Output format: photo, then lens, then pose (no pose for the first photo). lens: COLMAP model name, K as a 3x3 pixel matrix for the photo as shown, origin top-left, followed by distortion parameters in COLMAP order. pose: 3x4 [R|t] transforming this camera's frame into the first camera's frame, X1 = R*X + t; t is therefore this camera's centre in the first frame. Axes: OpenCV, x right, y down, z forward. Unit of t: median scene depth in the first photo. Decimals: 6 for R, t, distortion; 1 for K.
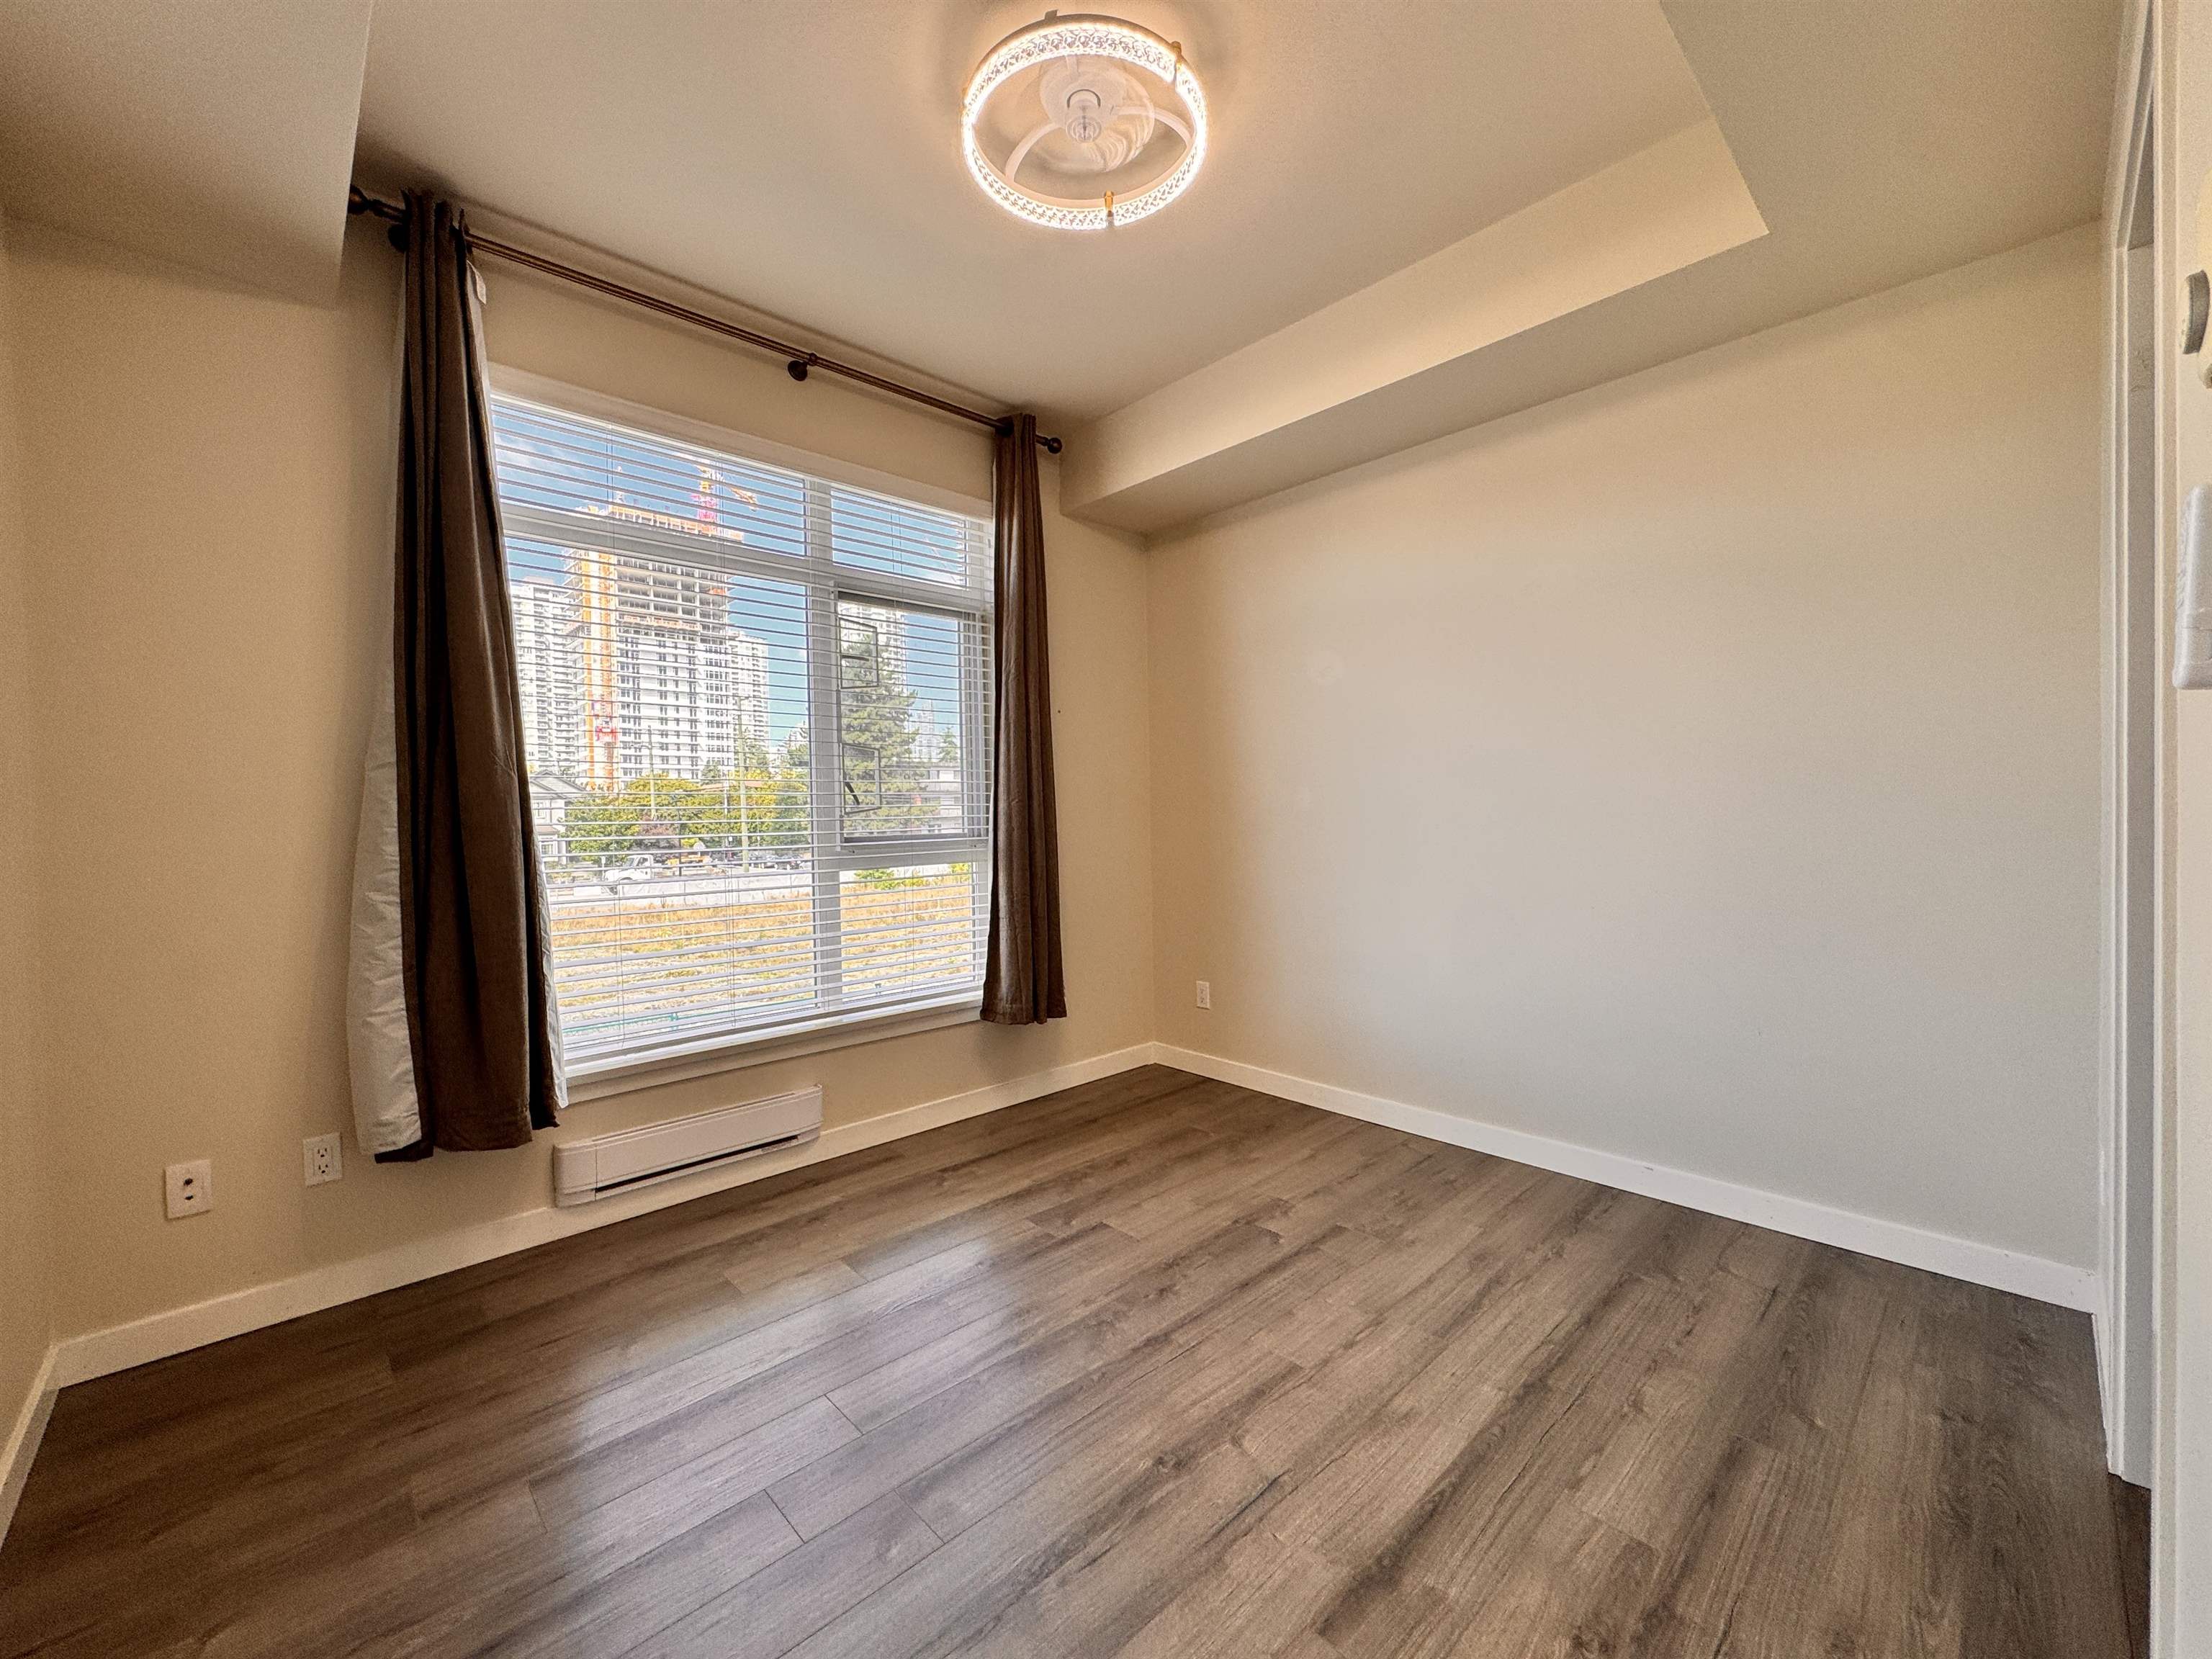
lens RADIAL K [[881.3, 0, 1106.0], [0, 881.3, 829.5], [0, 0, 1]] dist [0.000434, 0.000086]
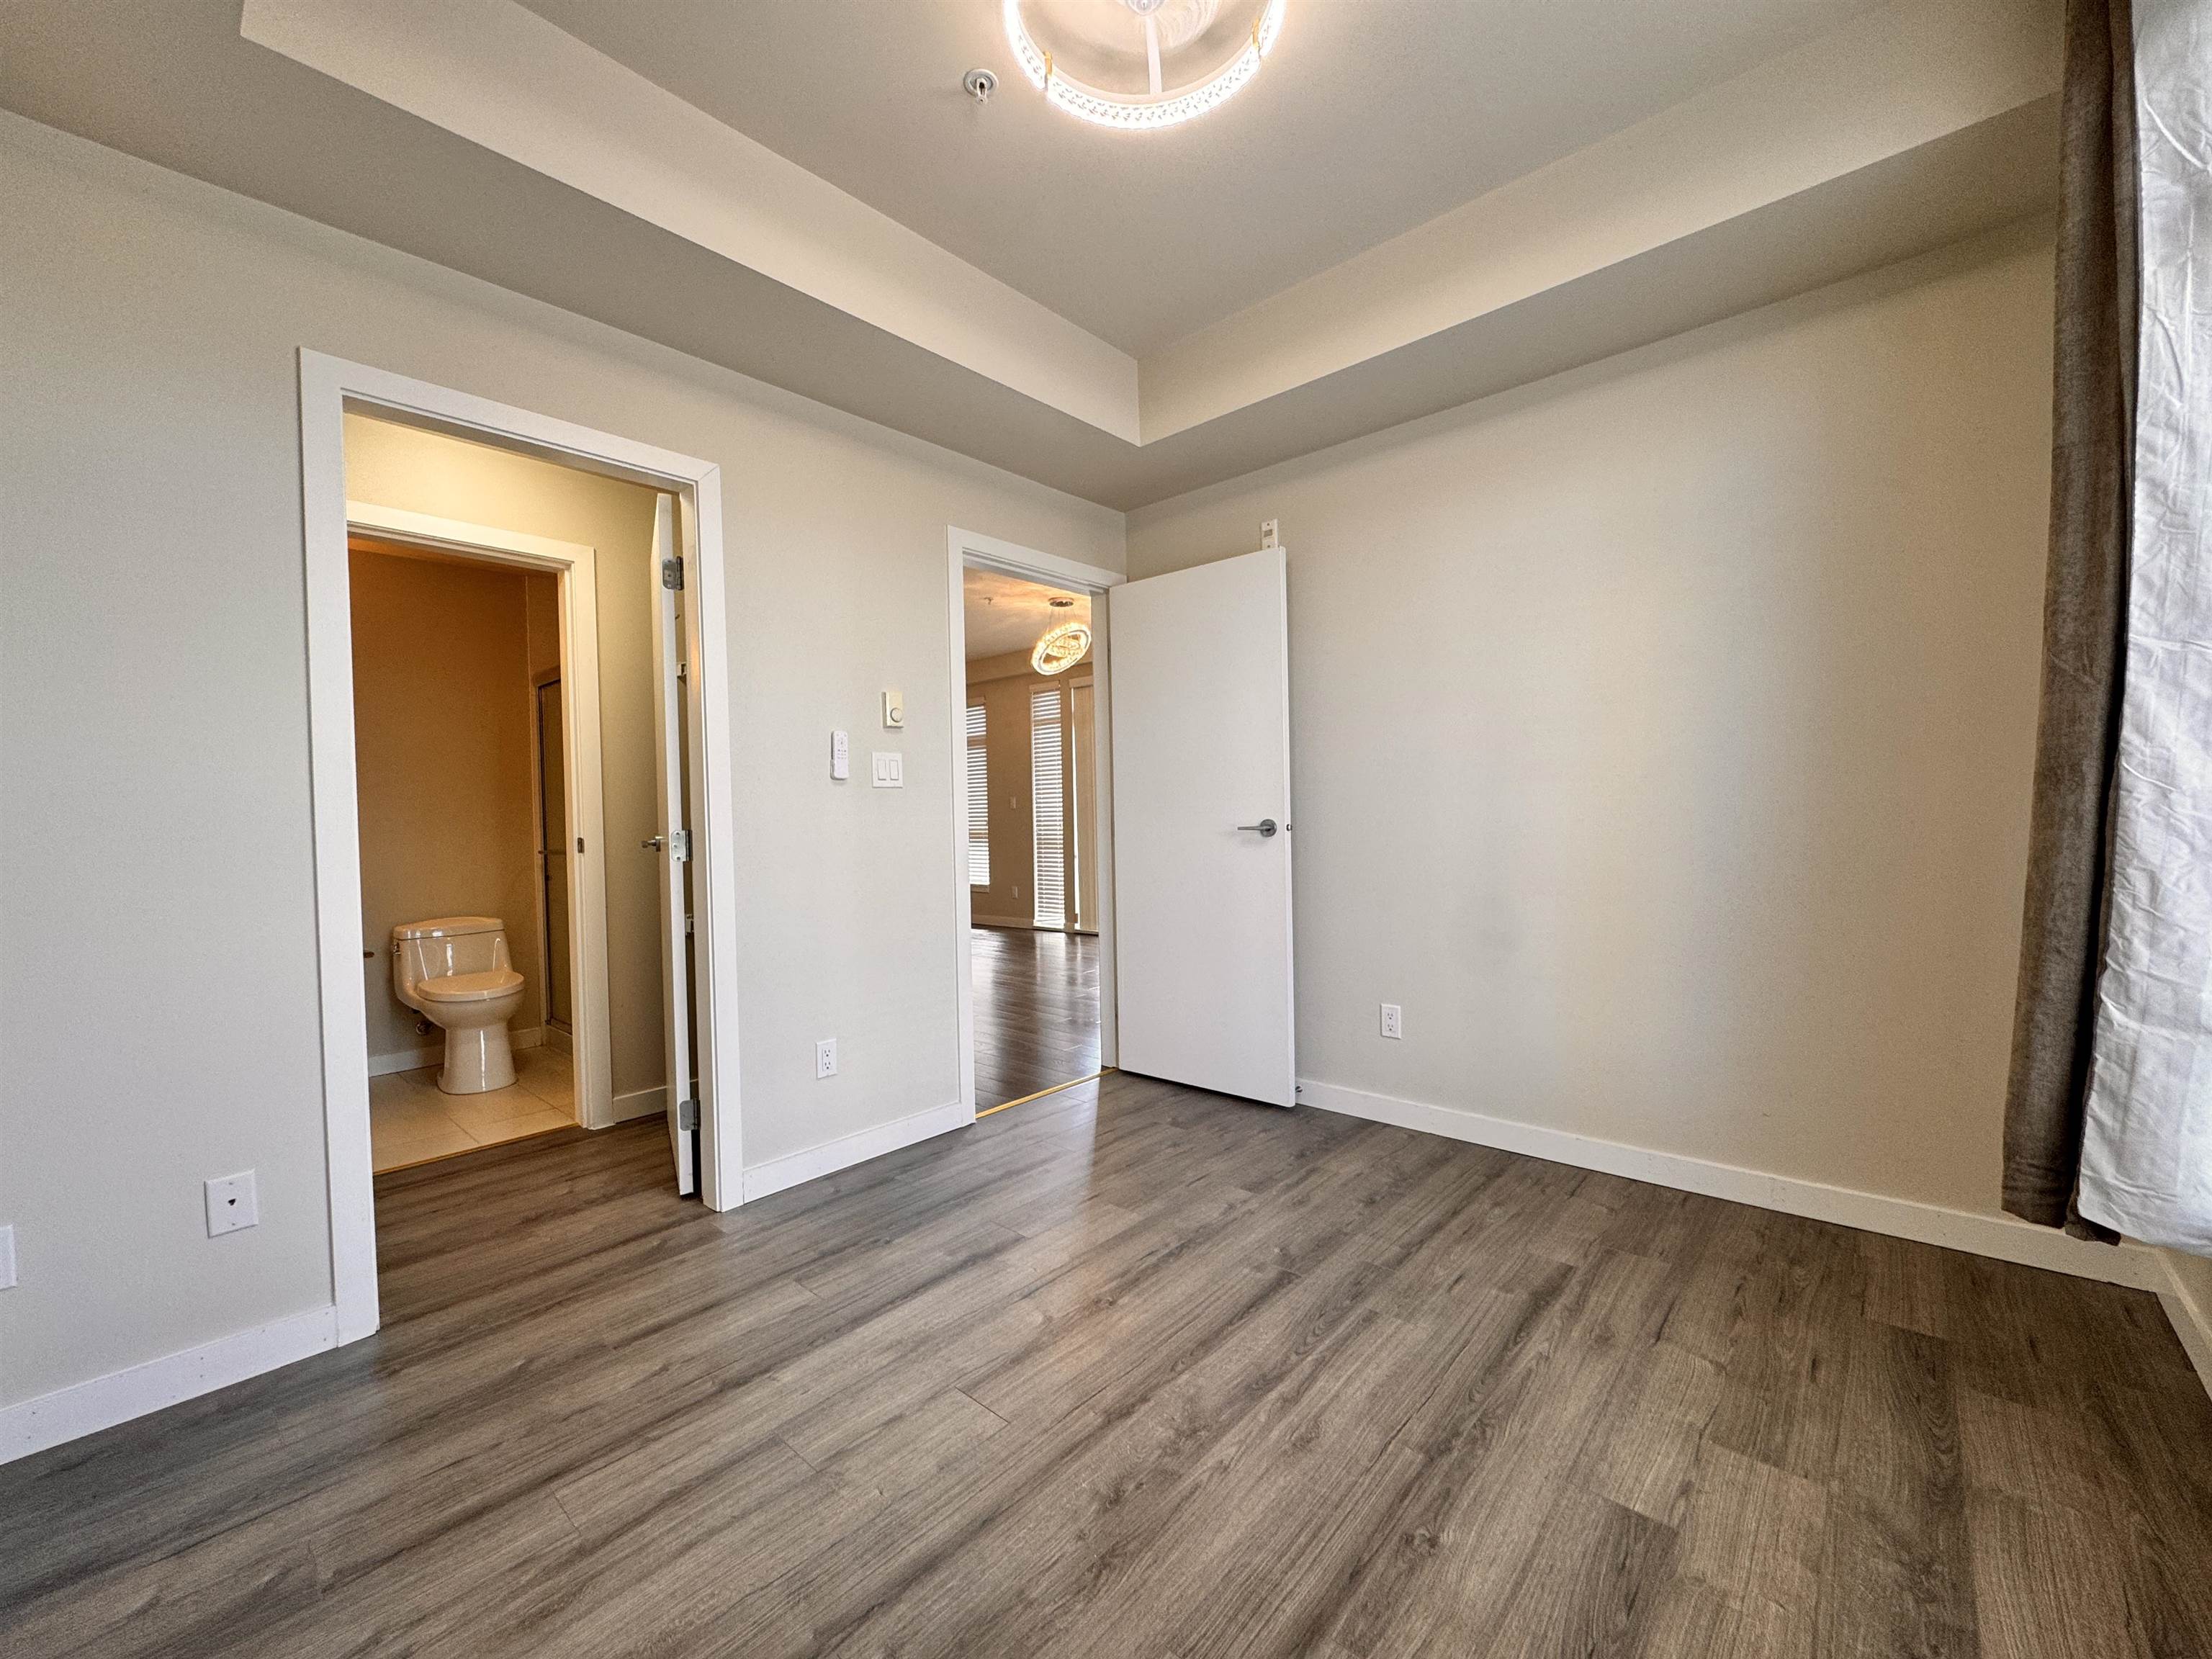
lens RADIAL K [[881.3, 0, 1106.0], [0, 881.3, 829.5], [0, 0, 1]] dist [0.000434, 0.000086]
pose [[-0.996209, 0.043339, -0.075429, 0.116304], [0.040879, 0.998590, 0.033866, -0.003666], [0.076791, 0.030654, -0.996576, 1.917810]]
